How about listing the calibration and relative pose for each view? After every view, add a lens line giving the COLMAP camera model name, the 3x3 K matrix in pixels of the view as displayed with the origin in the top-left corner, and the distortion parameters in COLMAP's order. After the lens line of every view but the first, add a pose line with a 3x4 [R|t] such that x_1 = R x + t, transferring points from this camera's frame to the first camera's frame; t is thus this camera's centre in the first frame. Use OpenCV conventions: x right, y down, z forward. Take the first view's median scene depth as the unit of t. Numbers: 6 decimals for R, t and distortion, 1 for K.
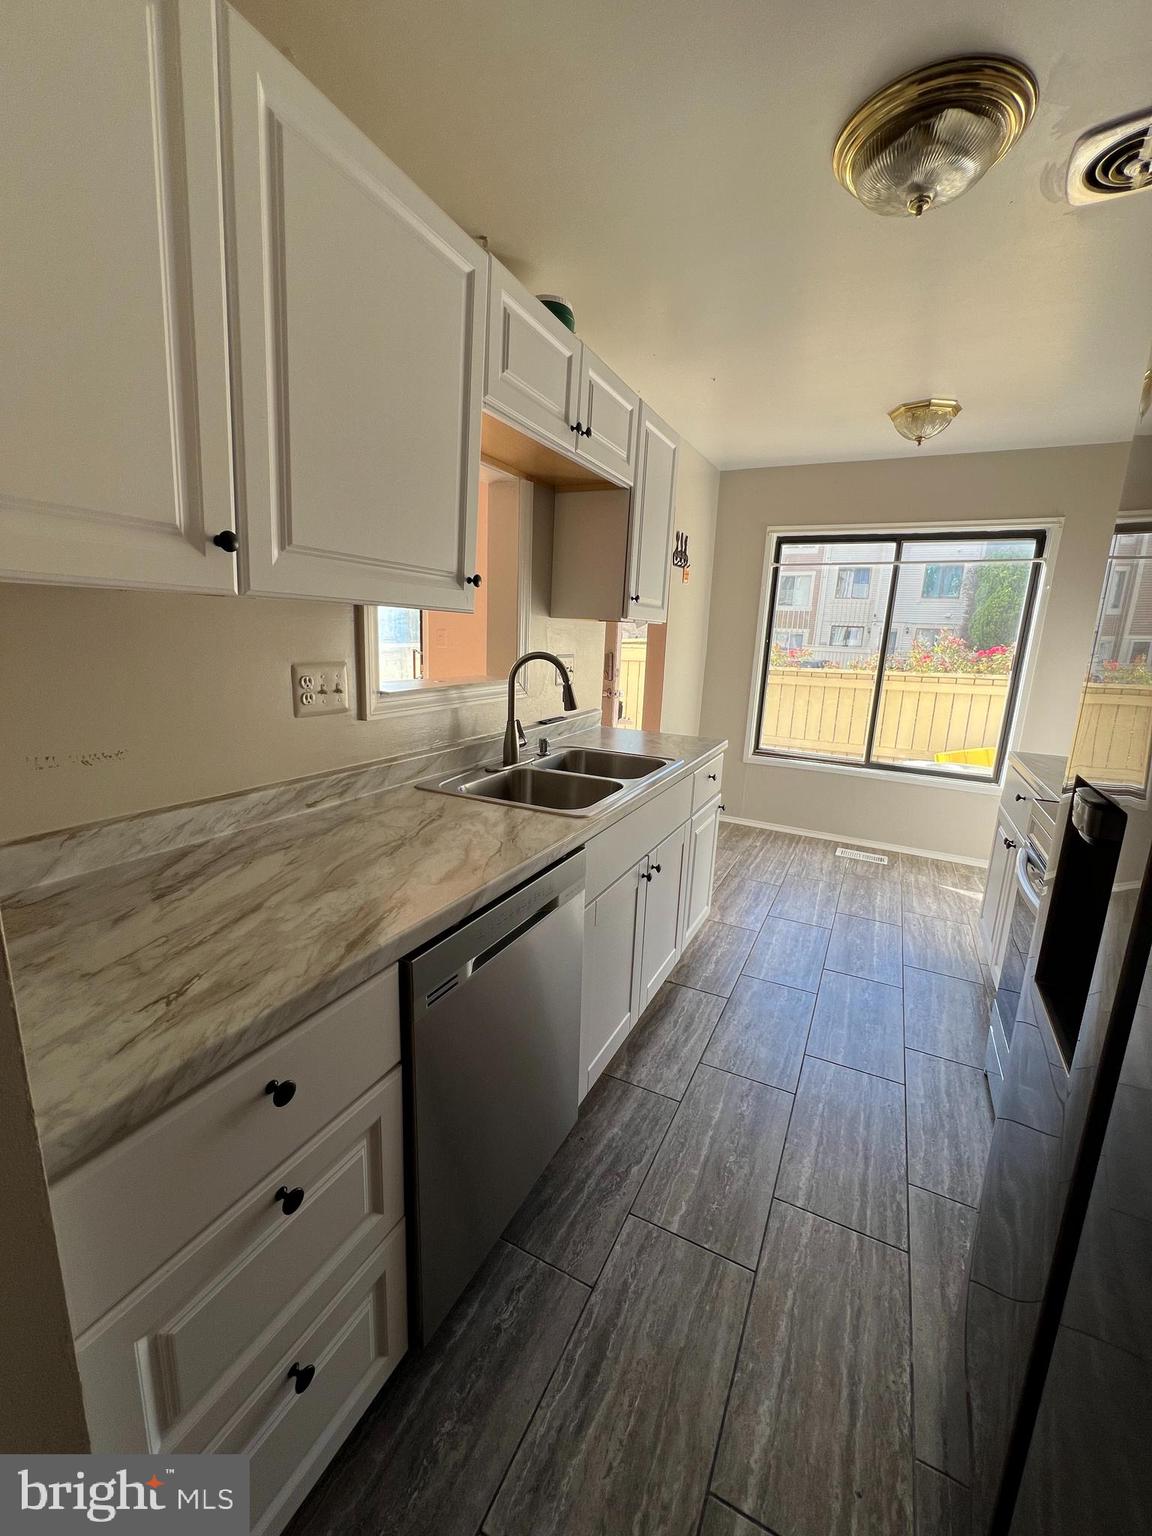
lens RADIAL K [[615.4, 0, 581.5], [0, 615.4, 764.4], [0, 0, 1]] dist [-0.000709, 0.000850]
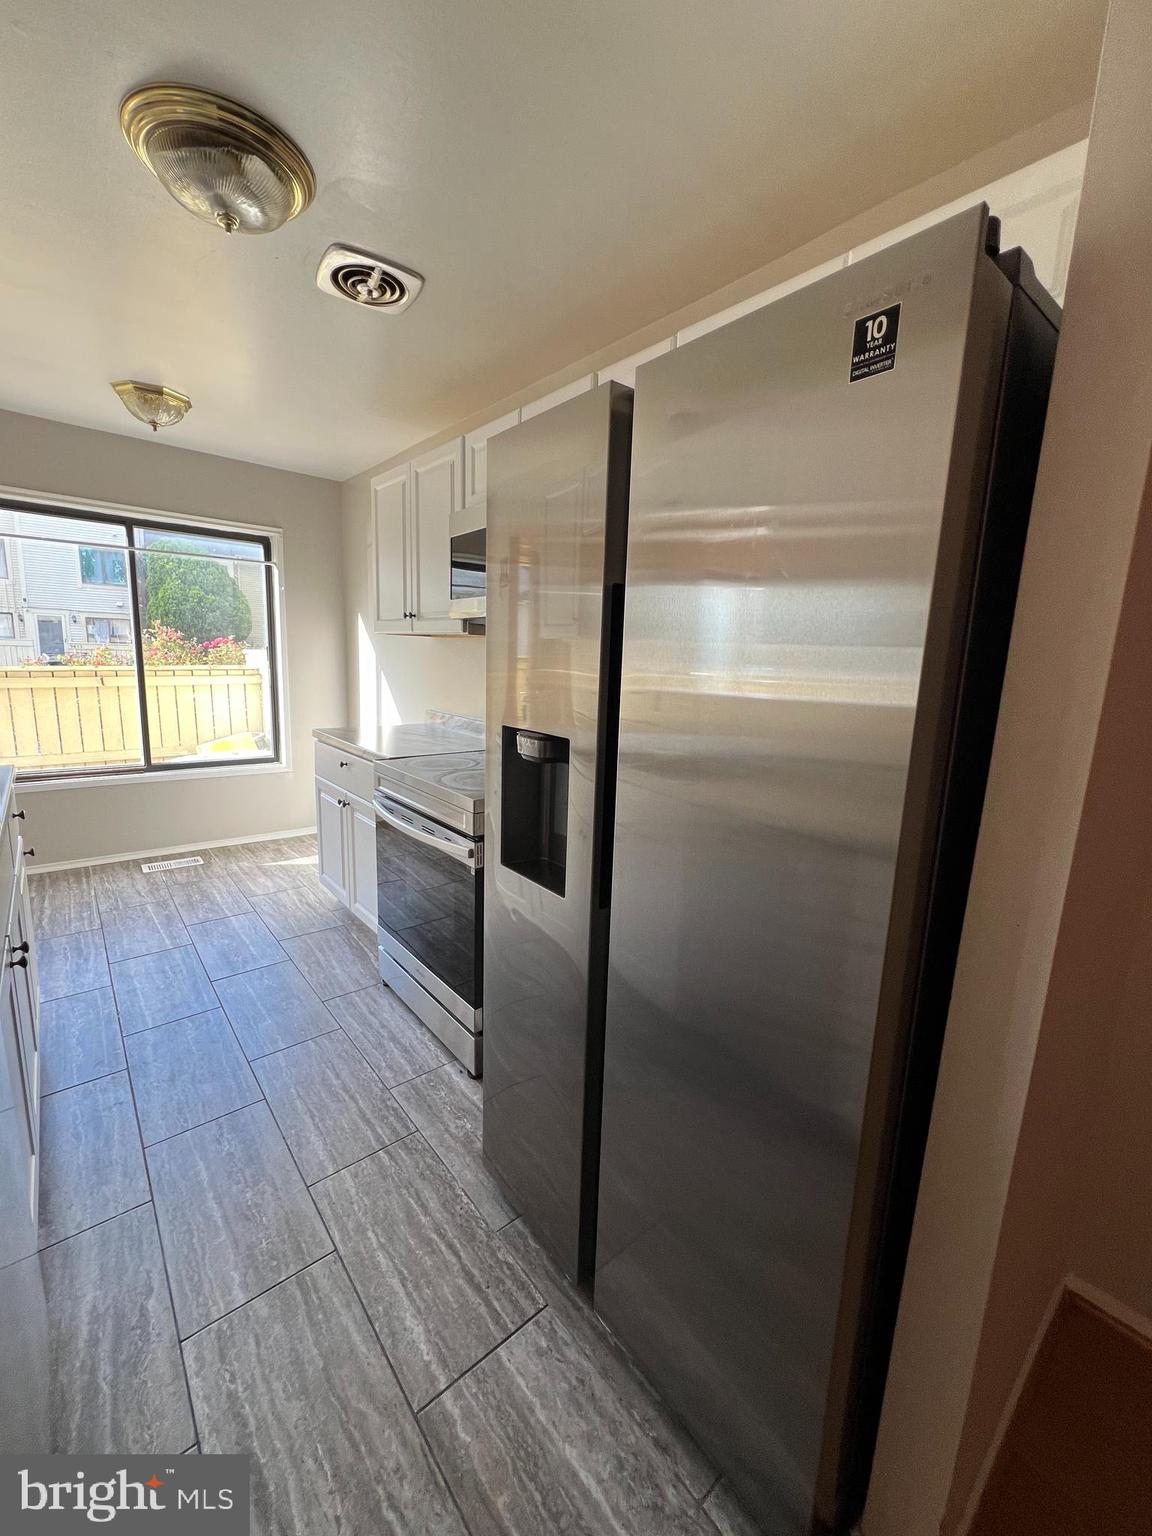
lens RADIAL K [[615.4, 0, 578.7], [0, 615.4, 765.5], [0, 0, 1]] dist [-0.000709, 0.000850]
pose [[0.392942, -0.188329, 0.900072, -0.228516], [0.173801, 0.976372, 0.128418, -0.021254], [-0.902990, 0.105972, 0.416389, 0.079054]]
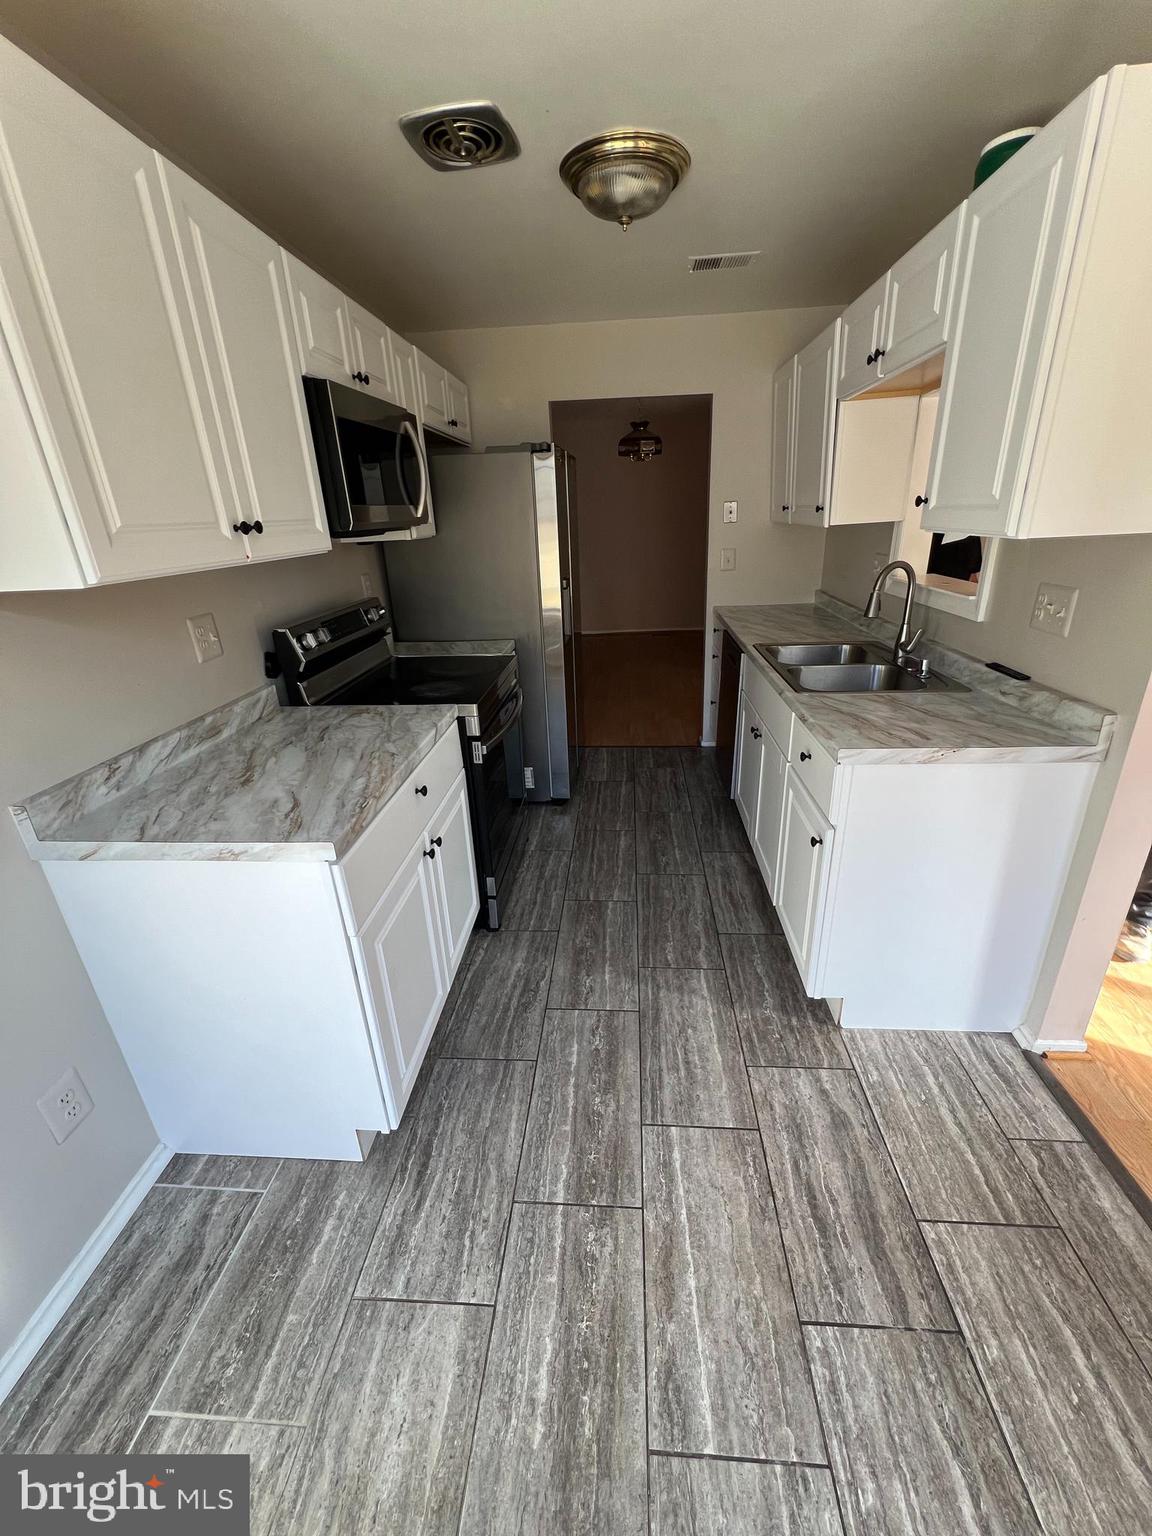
lens RADIAL K [[615.4, 0, 581.8], [0, 615.4, 766.1], [0, 0, 1]] dist [-0.000709, 0.000850]
pose [[-0.923546, 0.146991, -0.354198, 0.898526], [-0.076193, 0.834877, 0.545138, -0.433664], [0.375842, 0.530447, -0.759847, 1.828272]]
